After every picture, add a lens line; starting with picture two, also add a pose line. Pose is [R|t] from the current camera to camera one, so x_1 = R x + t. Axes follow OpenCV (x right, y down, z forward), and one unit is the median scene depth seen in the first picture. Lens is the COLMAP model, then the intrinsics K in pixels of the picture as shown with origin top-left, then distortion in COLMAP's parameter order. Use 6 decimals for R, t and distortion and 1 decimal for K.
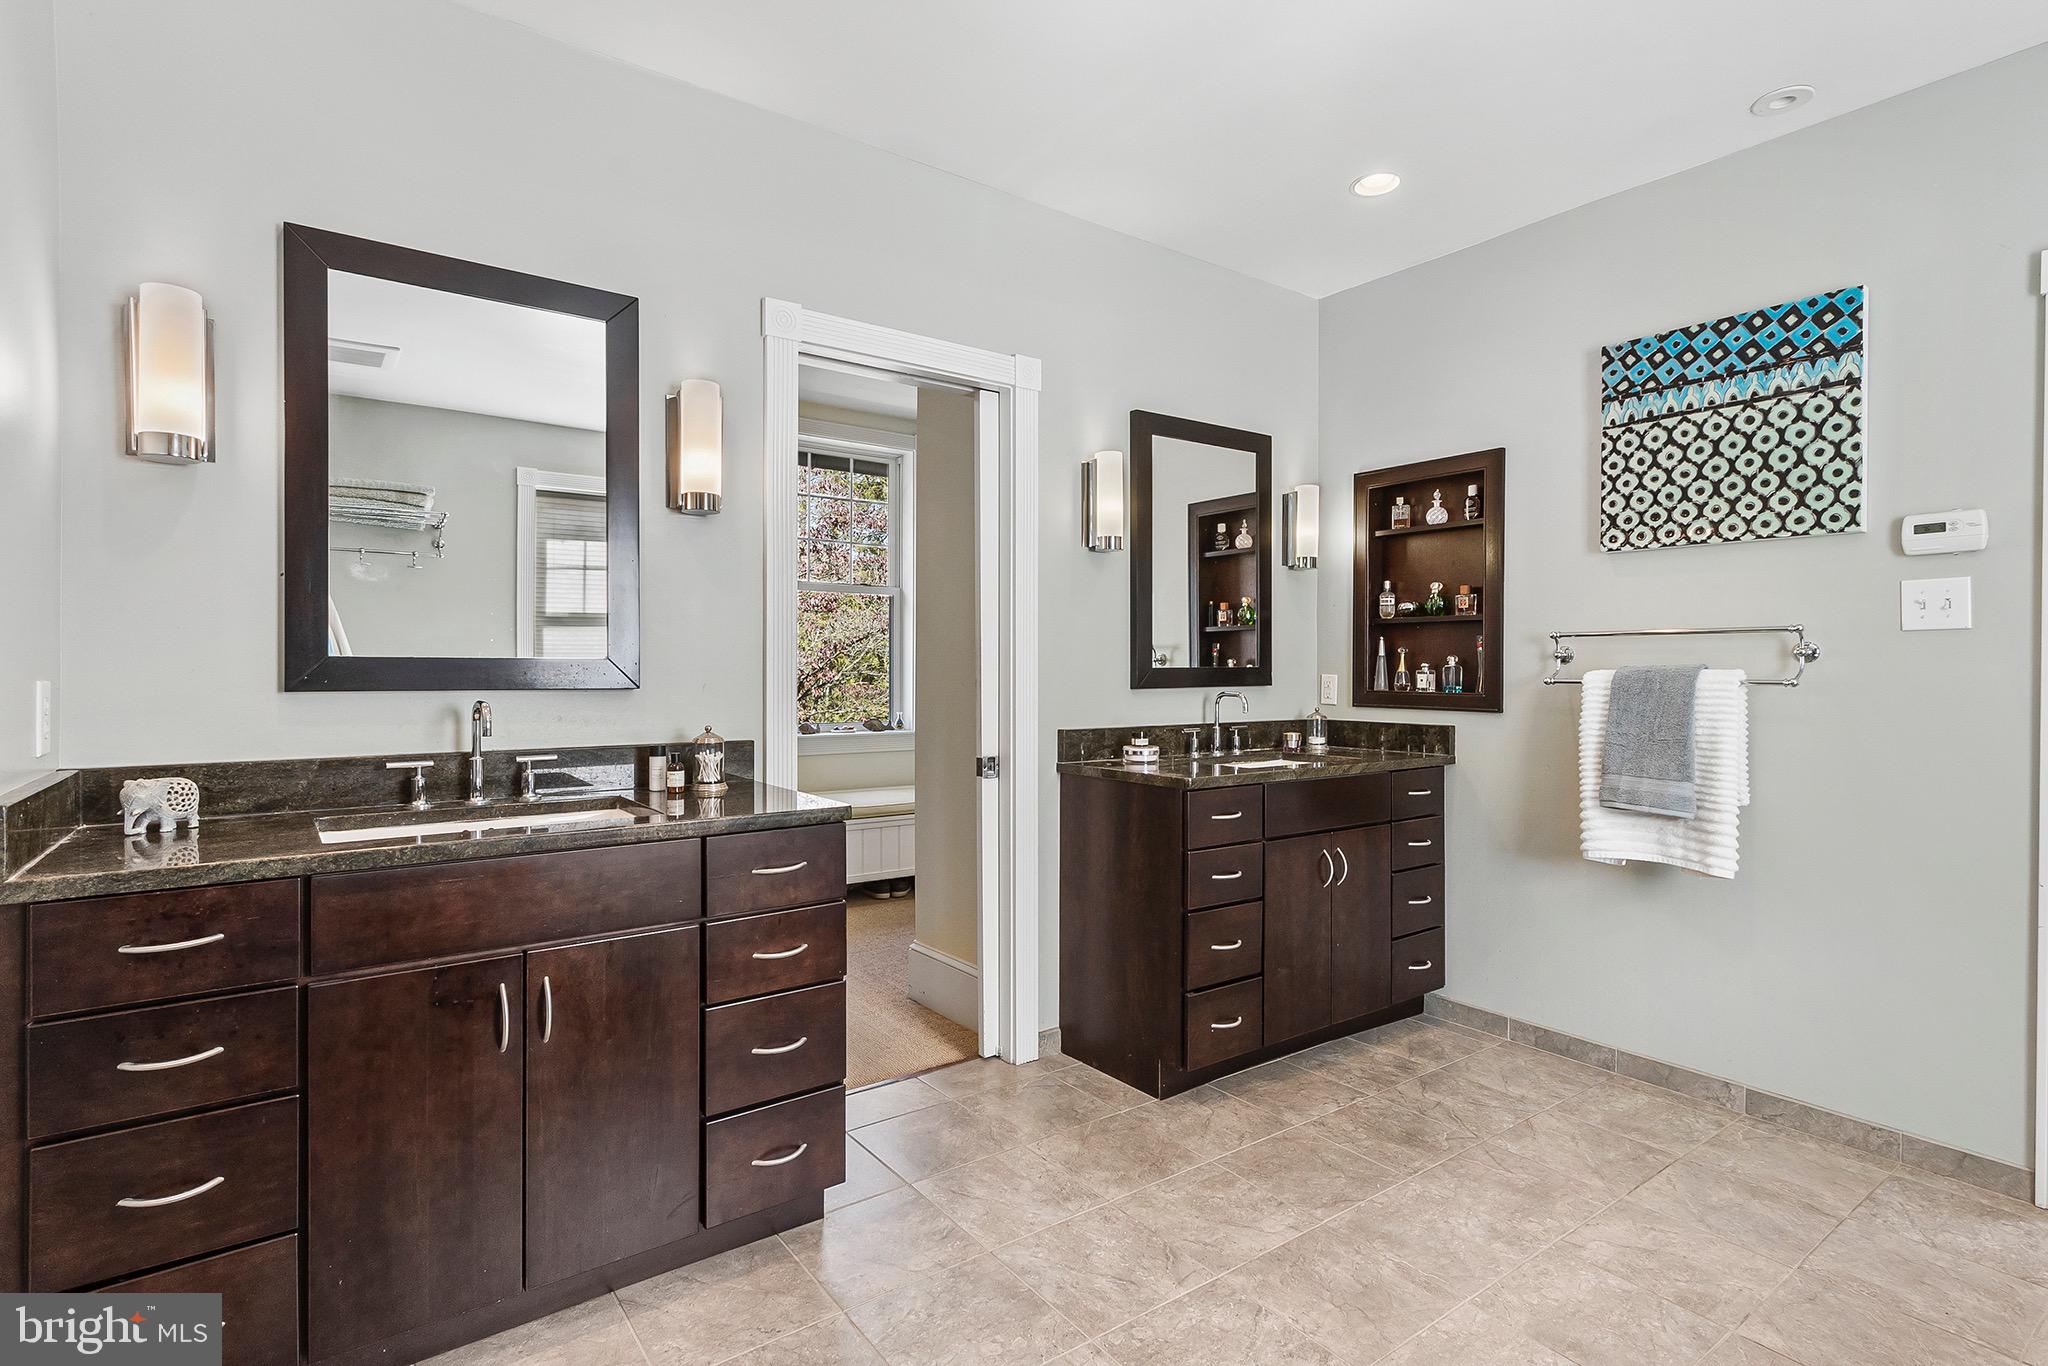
lens RADIAL K [[964.7, 0, 1040.3], [0, 964.7, 676.2], [0, 0, 1]] dist [-0.003372, -0.004590]
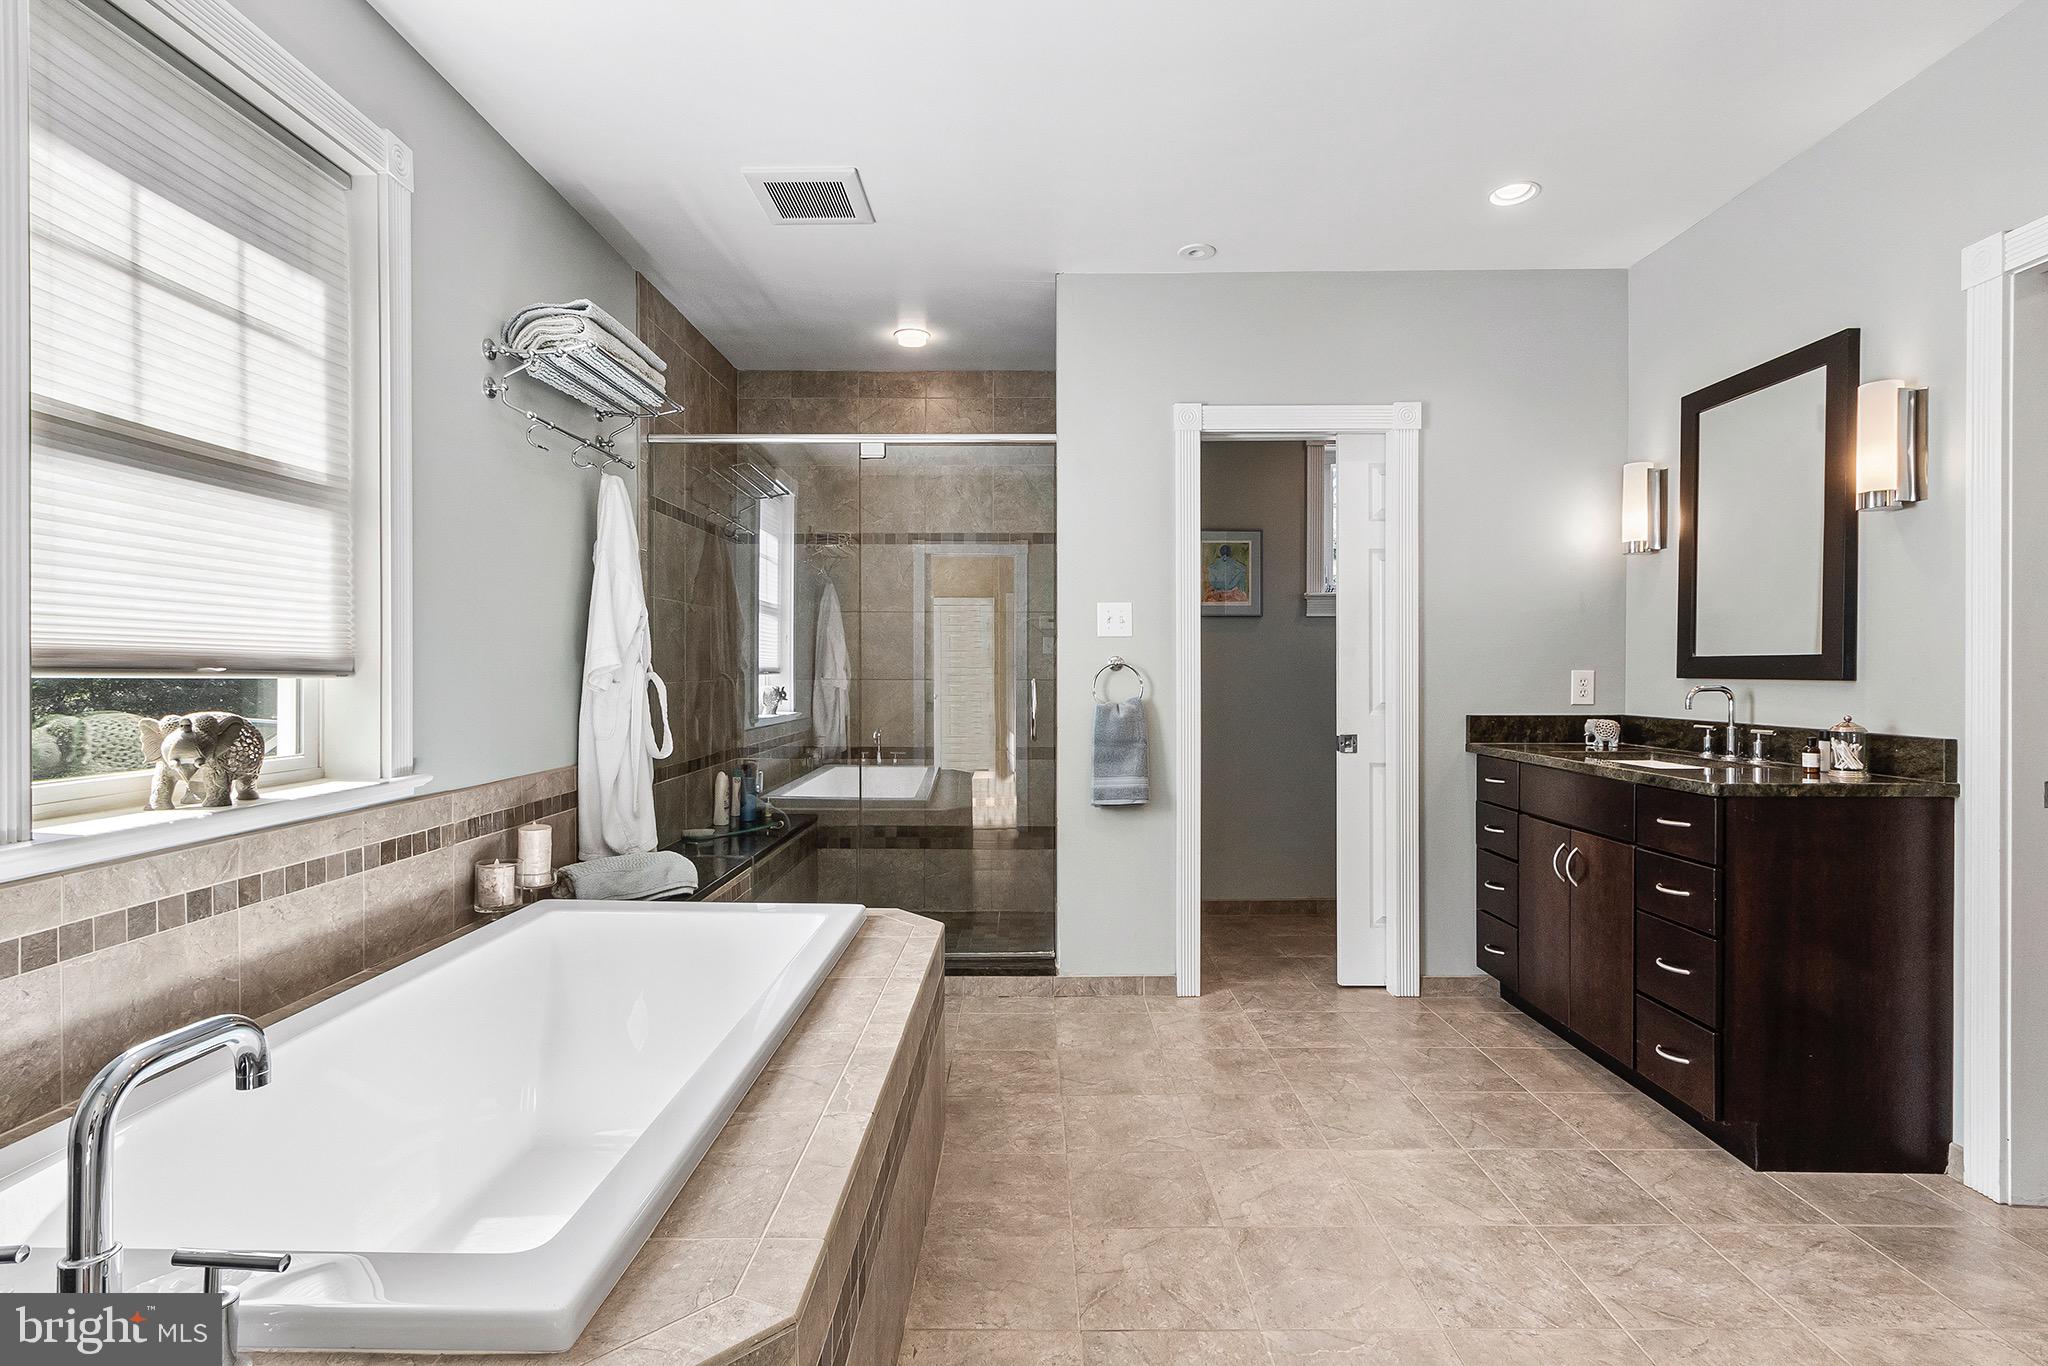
lens RADIAL K [[964.7, 0, 1025.0], [0, 964.7, 677.6], [0, 0, 1]] dist [-0.003372, -0.004590]
pose [[-0.586693, 0.000346, -0.809809, 1.180776], [-0.018745, 0.999726, 0.014008, 0.012942], [0.809592, 0.023399, -0.586526, 1.008931]]
